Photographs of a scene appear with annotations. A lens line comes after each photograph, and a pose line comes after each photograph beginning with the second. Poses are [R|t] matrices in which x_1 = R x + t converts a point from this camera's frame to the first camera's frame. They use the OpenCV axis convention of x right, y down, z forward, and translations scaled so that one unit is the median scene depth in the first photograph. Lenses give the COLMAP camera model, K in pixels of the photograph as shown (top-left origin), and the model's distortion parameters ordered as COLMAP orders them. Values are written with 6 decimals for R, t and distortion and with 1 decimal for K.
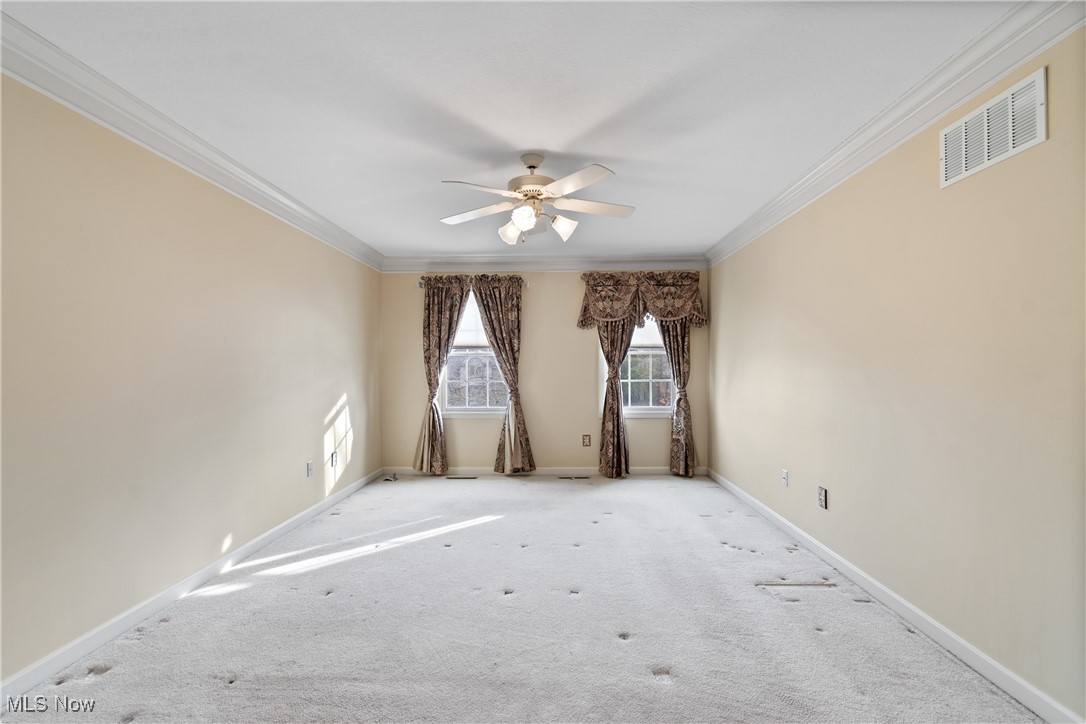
lens RADIAL K [[488.7, 0, 543.9], [0, 488.7, 361.8], [0, 0, 1]] dist [0.001806, 0.000106]
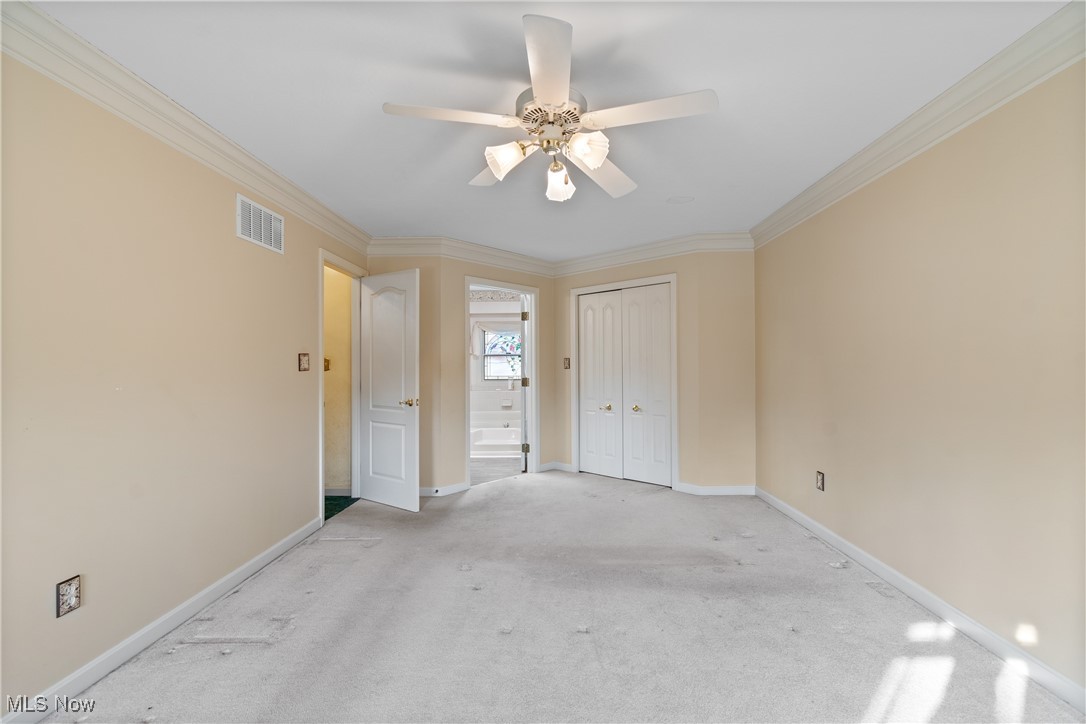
lens RADIAL K [[488.7, 0, 546.1], [0, 488.7, 364.0], [0, 0, 1]] dist [0.001806, 0.000106]
pose [[-0.999921, 0.011106, -0.005912, -0.009798], [0.011167, 0.999884, -0.010397, 0.012600], [0.005796, -0.010462, -0.999928, 2.174224]]
